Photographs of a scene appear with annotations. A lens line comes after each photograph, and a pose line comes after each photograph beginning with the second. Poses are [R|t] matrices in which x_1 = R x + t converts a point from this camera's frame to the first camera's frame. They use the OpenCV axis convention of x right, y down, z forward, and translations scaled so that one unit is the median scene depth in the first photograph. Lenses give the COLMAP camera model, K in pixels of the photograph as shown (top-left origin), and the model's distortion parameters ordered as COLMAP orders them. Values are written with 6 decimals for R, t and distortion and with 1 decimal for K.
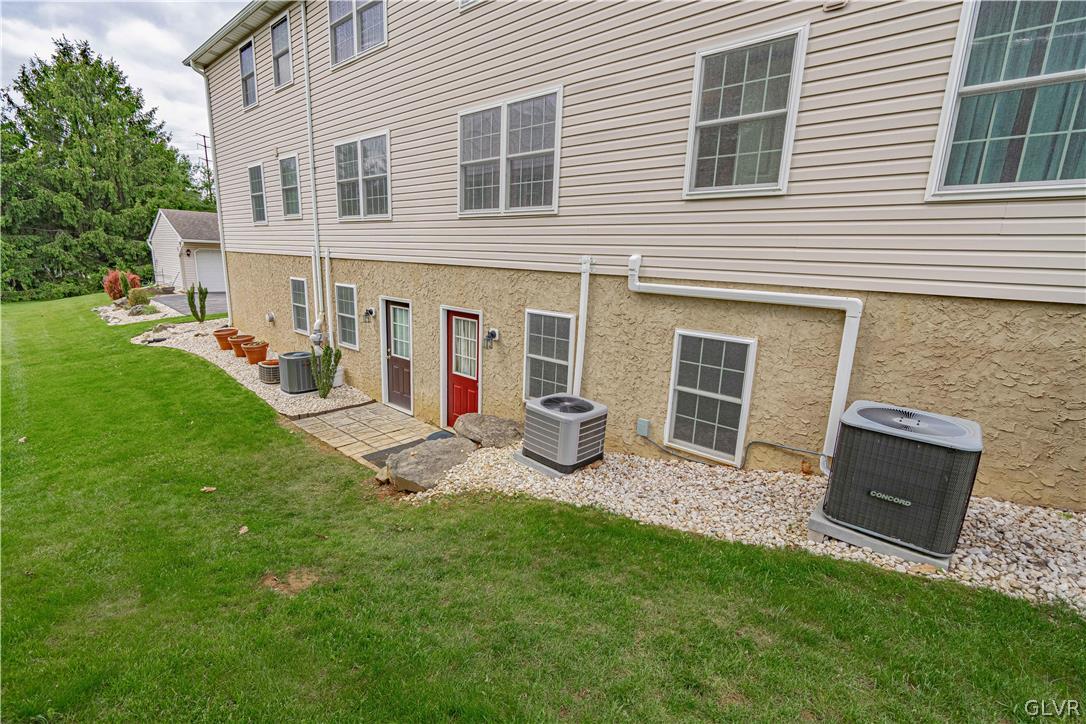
lens RADIAL K [[496.9, 0, 551.3], [0, 496.9, 367.4], [0, 0, 1]] dist [-0.004861, 0.000575]
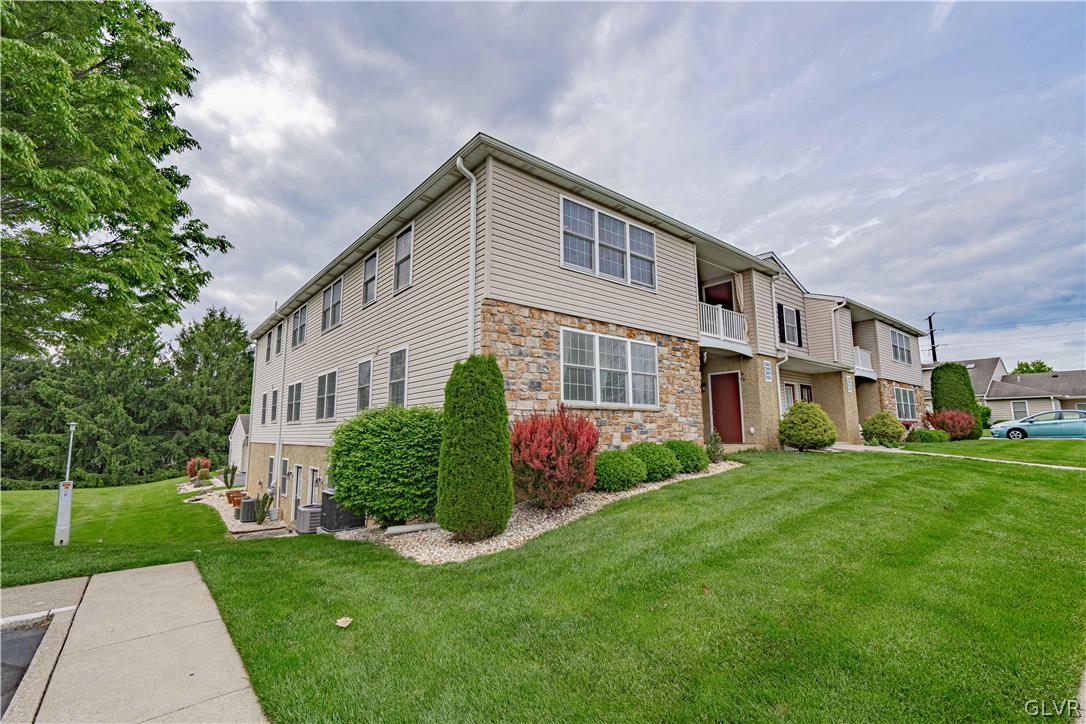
lens RADIAL K [[496.9, 0, 546.1], [0, 496.9, 362.3], [0, 0, 1]] dist [-0.004861, 0.000575]
pose [[0.987096, -0.065239, -0.146237, 1.009279], [0.009282, 0.935018, -0.354478, 0.189511], [0.159860, 0.348546, 0.923559, -0.783506]]
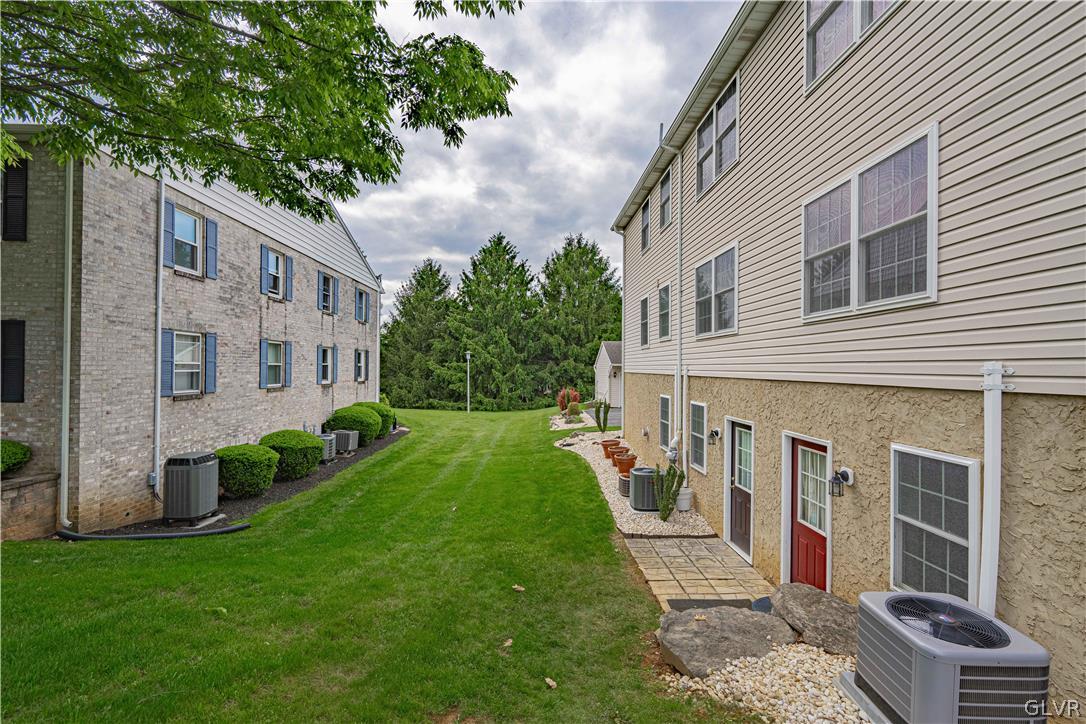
lens RADIAL K [[496.9, 0, 527.7], [0, 496.9, 362.6], [0, 0, 1]] dist [-0.004861, 0.000575]
pose [[0.664849, -0.038999, -0.745959, 0.106942], [-0.144882, 0.972939, -0.179995, -0.028935], [0.732793, 0.227745, 0.641207, 0.163646]]
